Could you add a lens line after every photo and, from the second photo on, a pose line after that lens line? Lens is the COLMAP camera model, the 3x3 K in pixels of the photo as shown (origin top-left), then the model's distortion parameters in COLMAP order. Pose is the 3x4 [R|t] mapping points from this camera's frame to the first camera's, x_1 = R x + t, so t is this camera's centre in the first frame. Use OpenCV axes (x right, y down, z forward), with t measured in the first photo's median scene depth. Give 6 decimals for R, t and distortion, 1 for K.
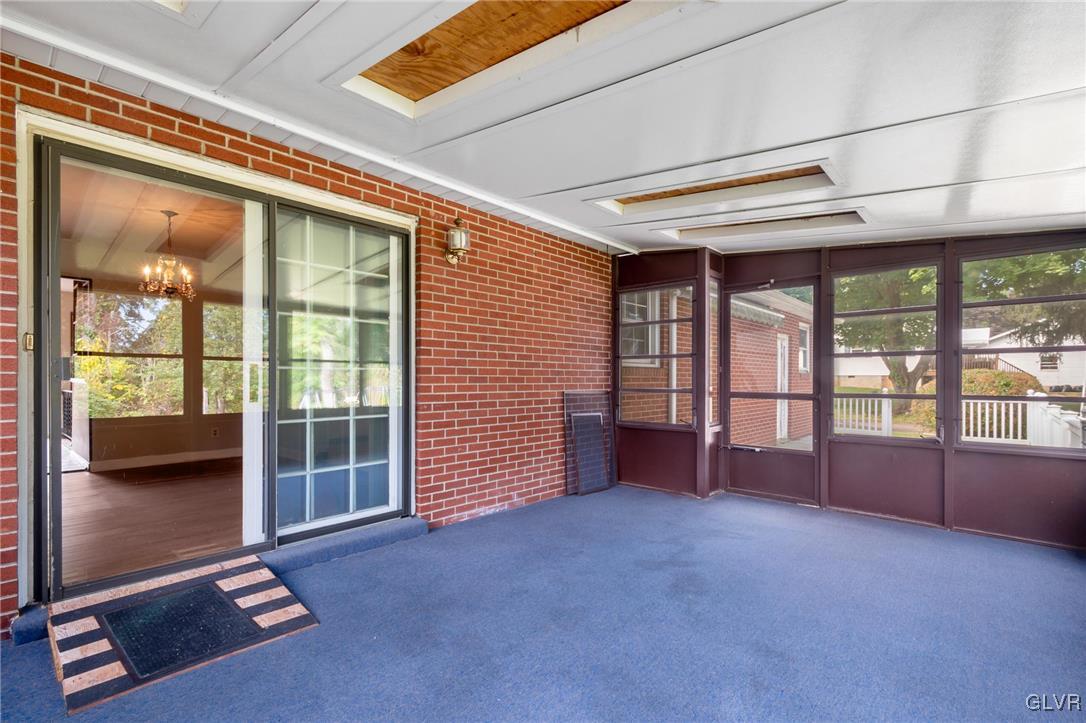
lens RADIAL K [[499.7, 0, 543.9], [0, 499.7, 383.2], [0, 0, 1]] dist [0.031195, 0.000115]
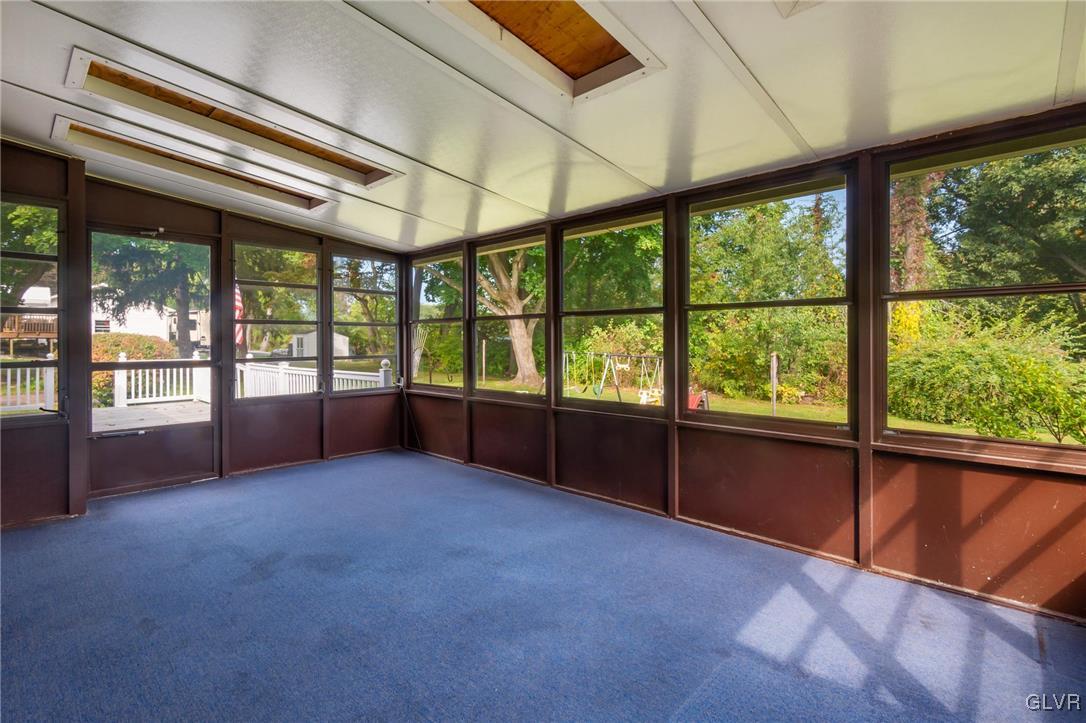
lens RADIAL K [[498.3, 0, 549.9], [0, 498.3, 353.2], [0, 0, 1]] dist [0.003779, 0.000116]
pose [[0.015003, -0.023796, 0.999604, -0.482072], [0.008109, 0.999687, 0.023676, -0.012104], [-0.999855, 0.007750, 0.015192, 0.420696]]
